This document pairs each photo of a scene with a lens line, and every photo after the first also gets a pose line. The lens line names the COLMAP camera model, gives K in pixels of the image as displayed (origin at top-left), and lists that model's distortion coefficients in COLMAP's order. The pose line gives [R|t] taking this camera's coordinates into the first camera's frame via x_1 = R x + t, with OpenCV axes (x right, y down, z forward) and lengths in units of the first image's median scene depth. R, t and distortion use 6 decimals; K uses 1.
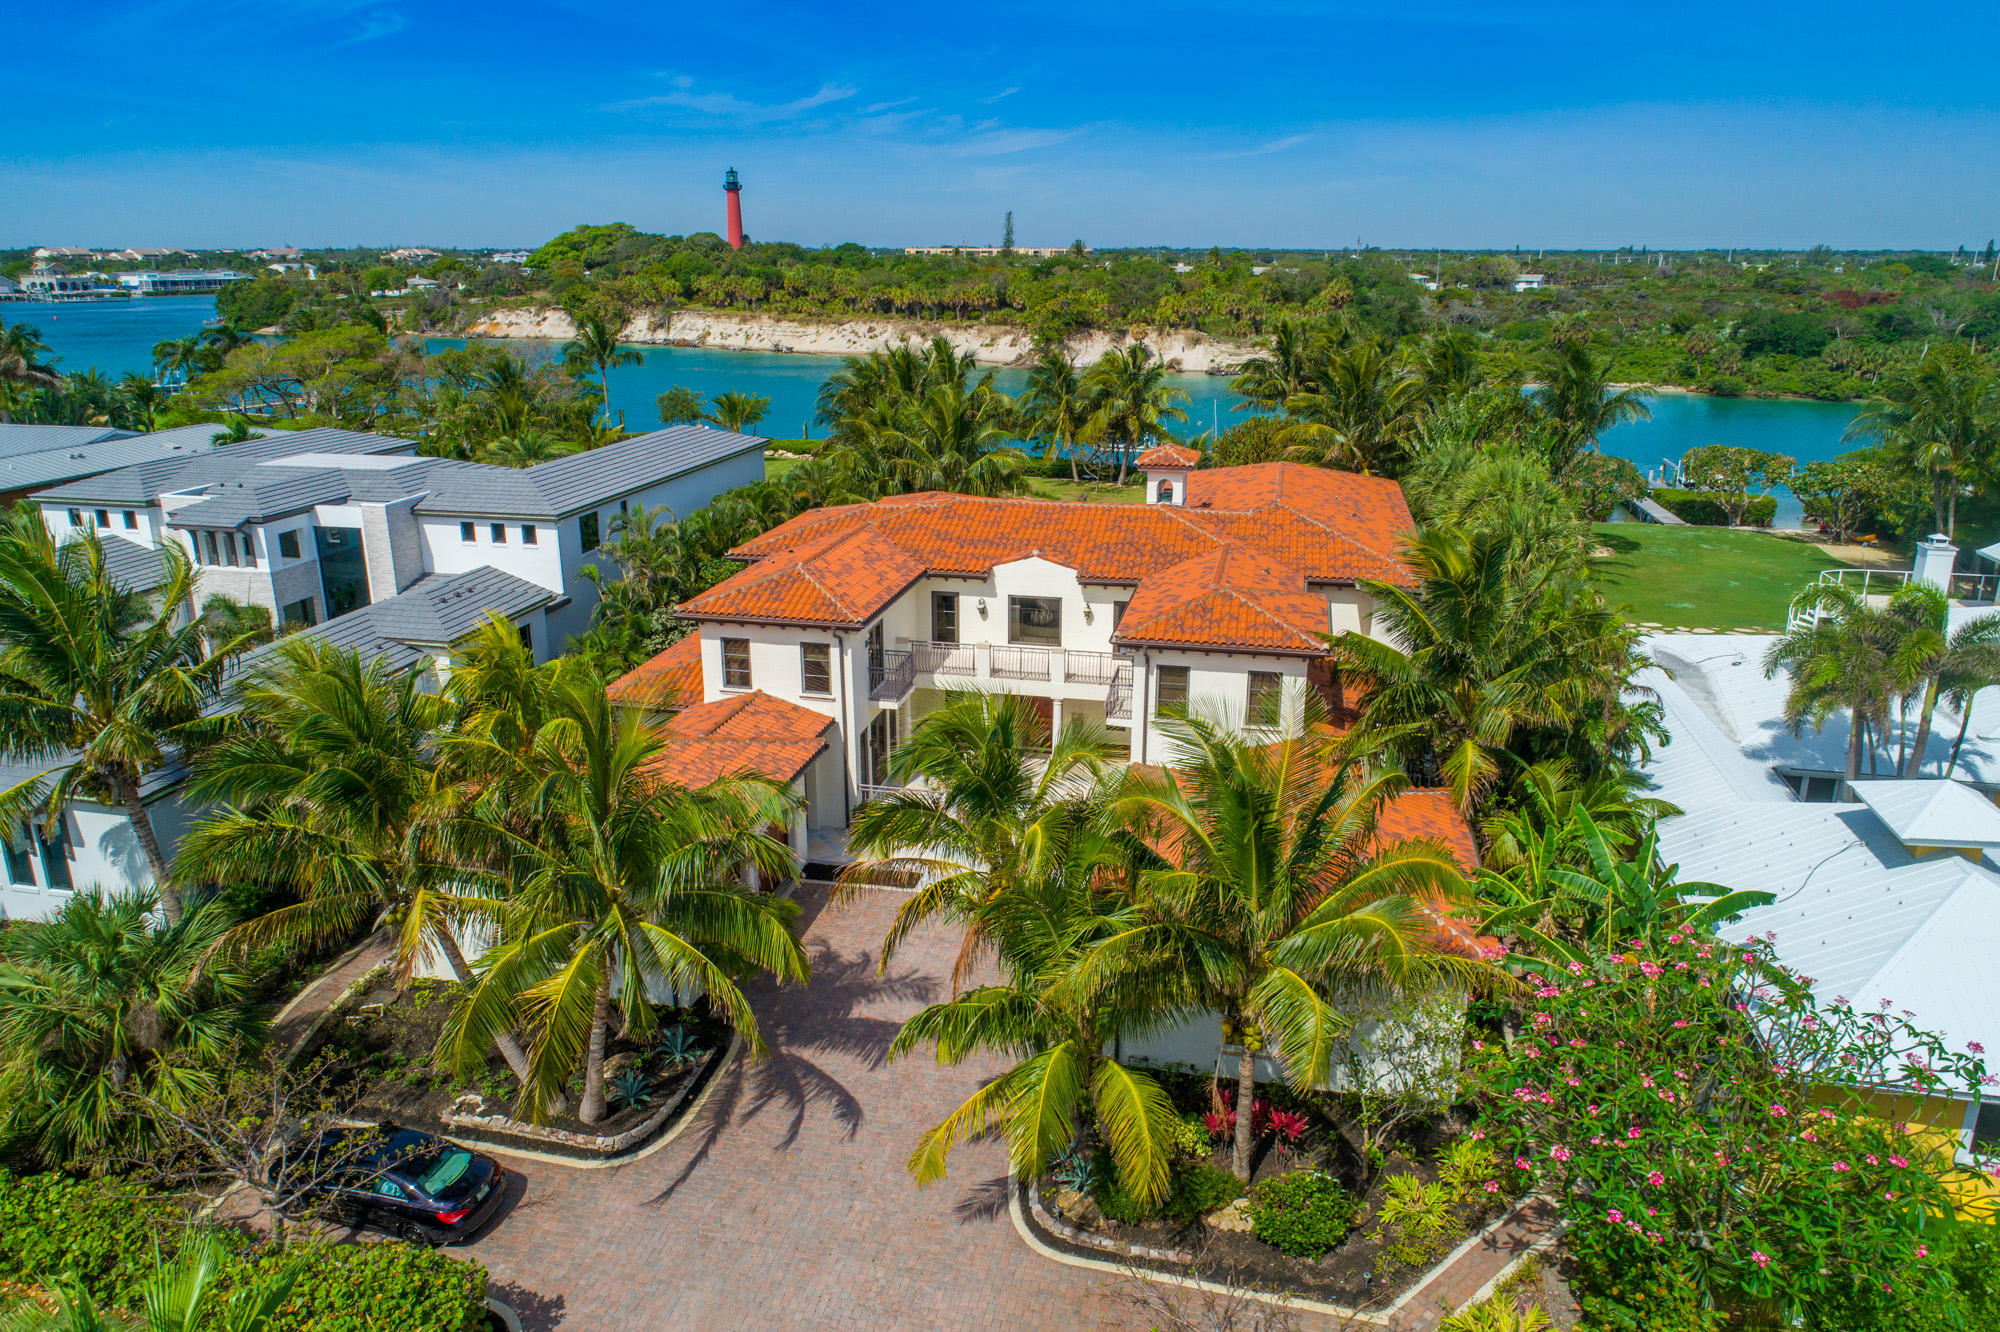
lens RADIAL K [[1344.7, 0, 1000.0], [0, 1344.7, 666.0], [0, 0, 1]] dist [-0.010733, 0.009789]
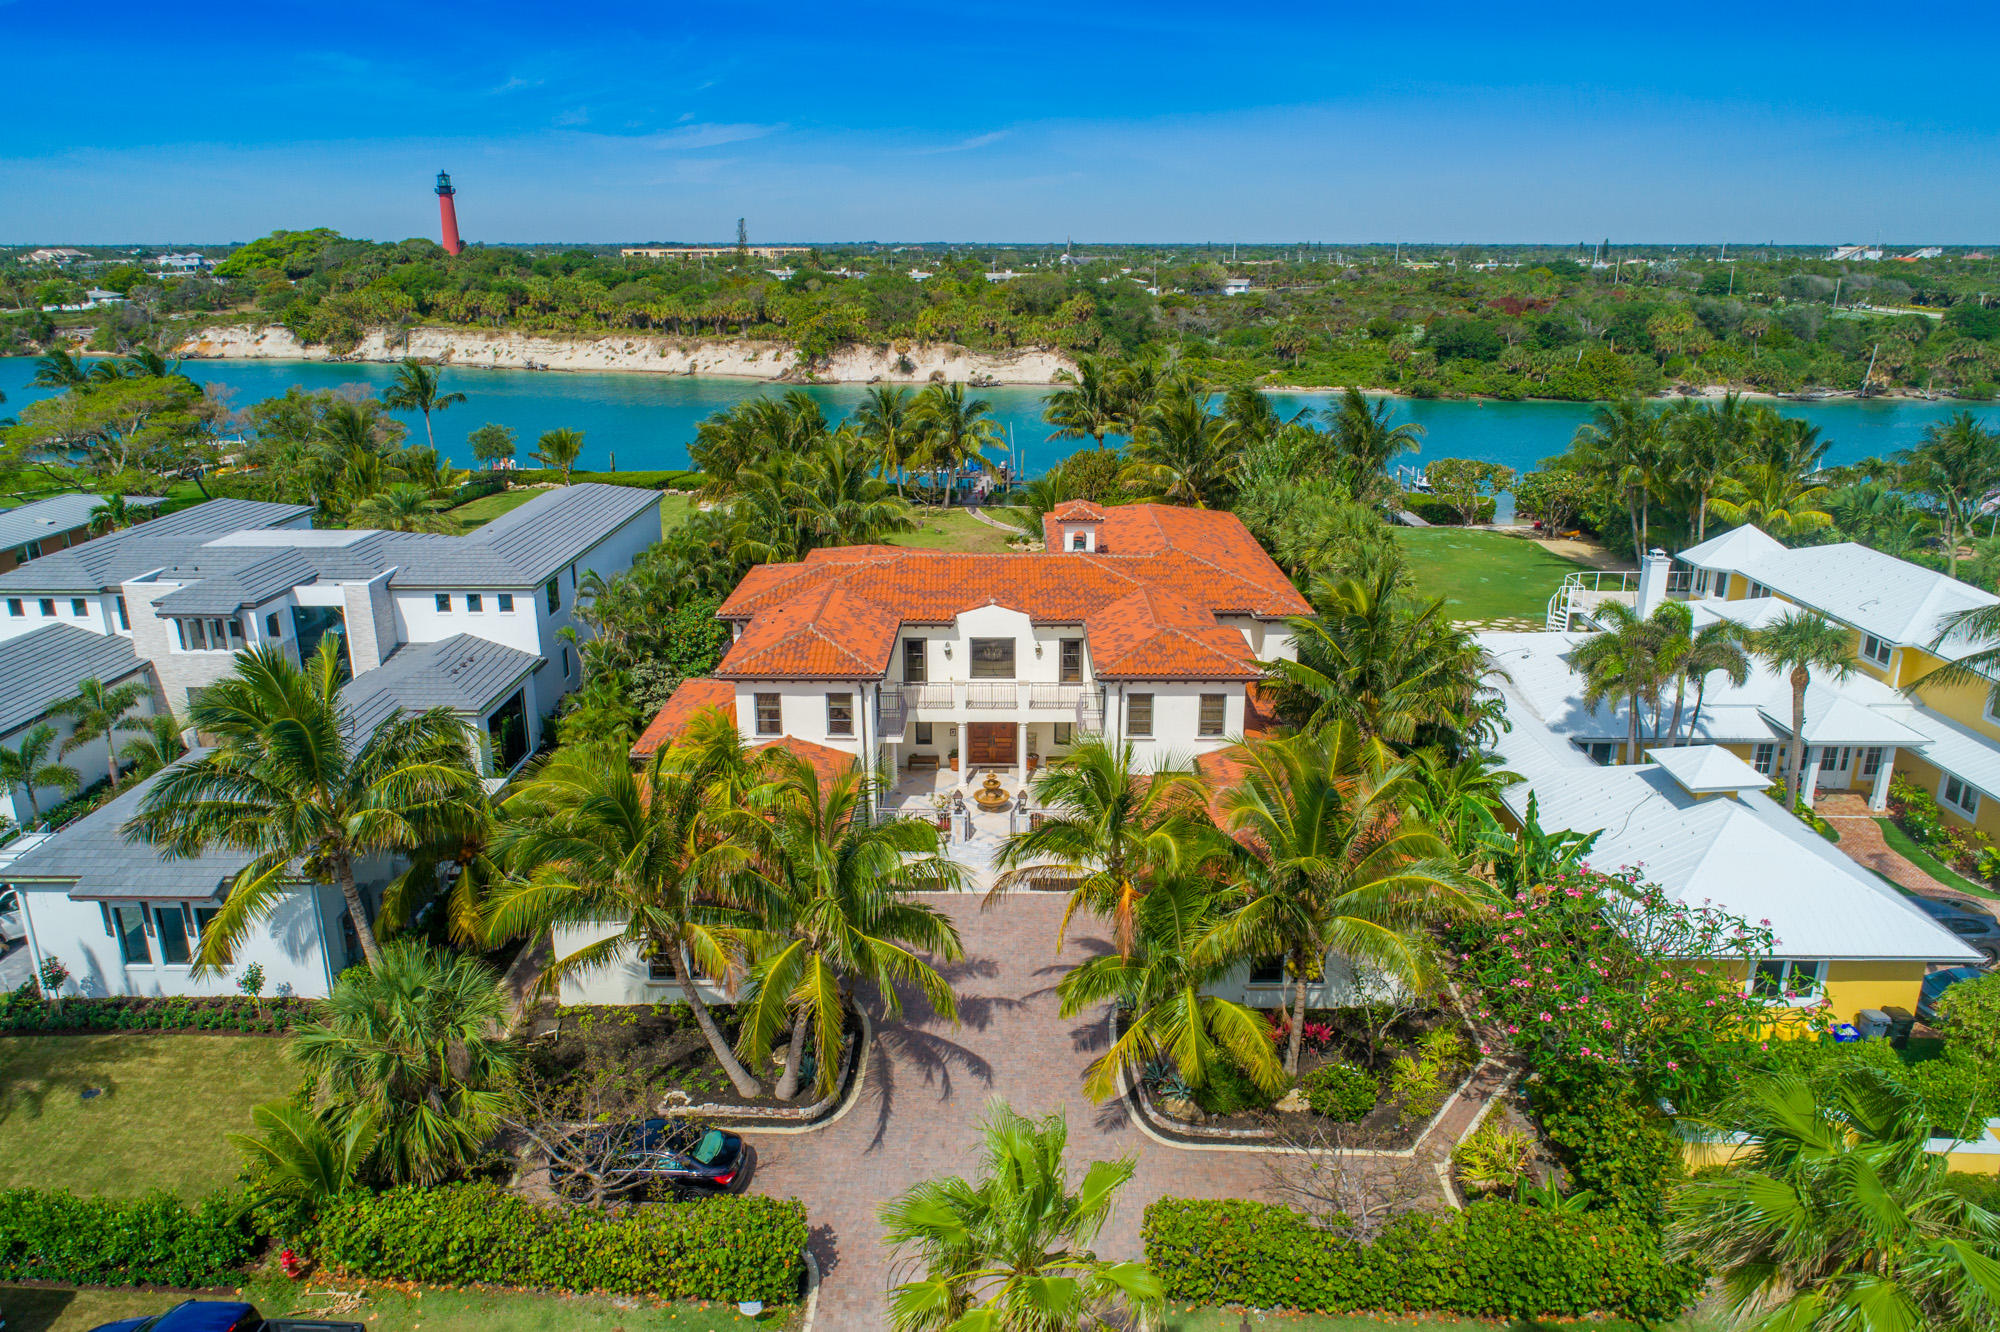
lens RADIAL K [[1335.5, 0, 1000.0], [0, 1335.5, 666.0], [0, 0, 1]] dist [-0.009096, 0.005320]
pose [[0.978406, -0.063235, 0.196780, -0.175544], [0.061982, 0.997999, 0.012524, -0.035838], [-0.197179, -0.000056, 0.980368, -0.139617]]
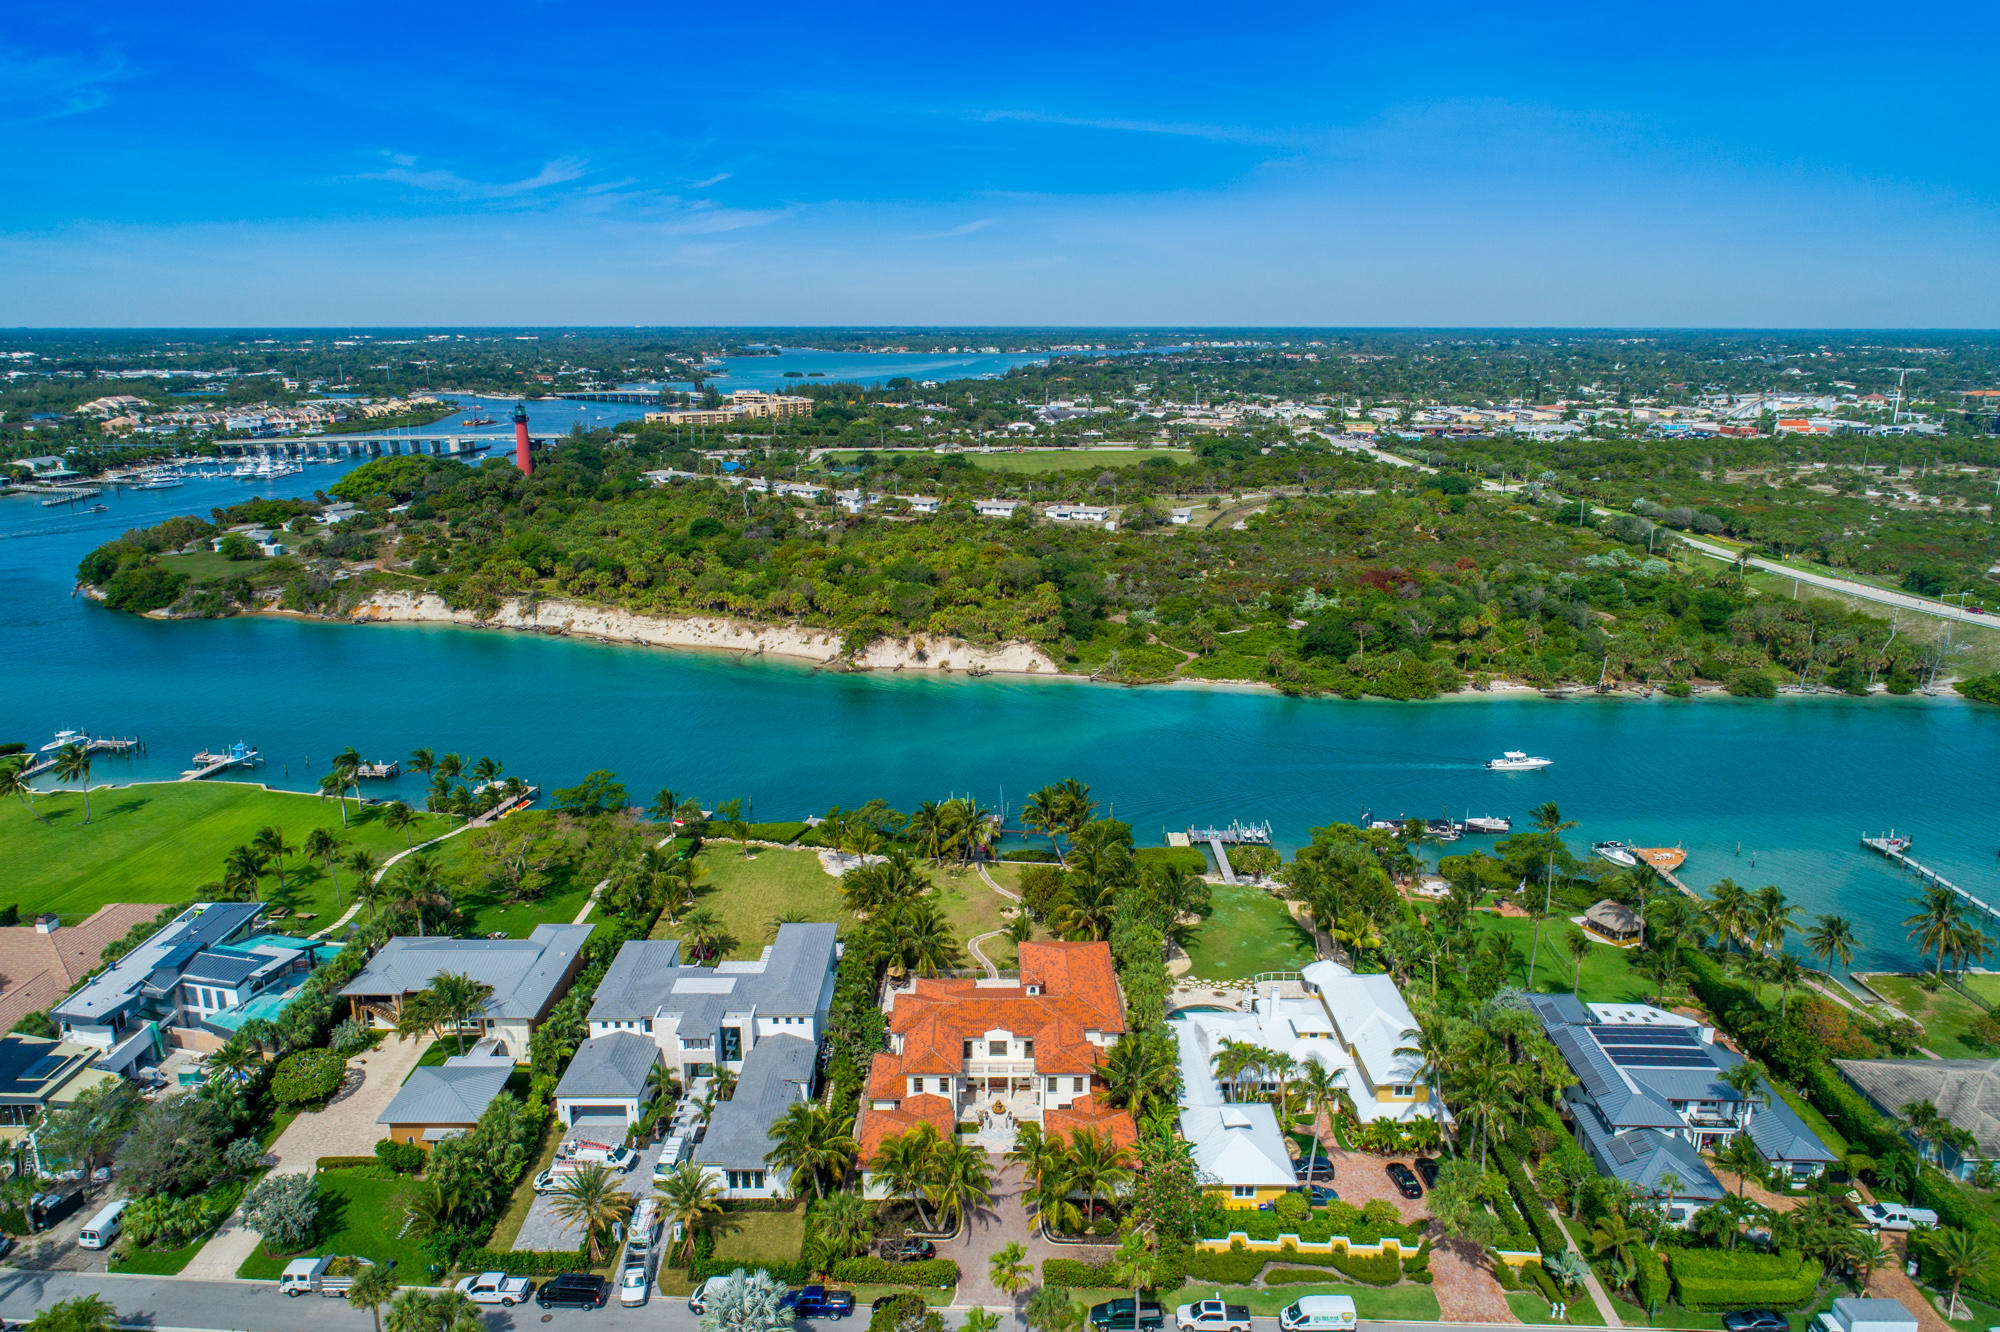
lens RADIAL K [[1344.7, 0, 1000.0], [0, 1344.7, 666.0], [0, 0, 1]] dist [-0.010733, 0.009789]
pose [[0.975588, -0.055489, 0.212484, -0.497657], [0.065103, 0.997135, -0.038515, -0.682495], [-0.209738, 0.051408, 0.976405, -1.766586]]
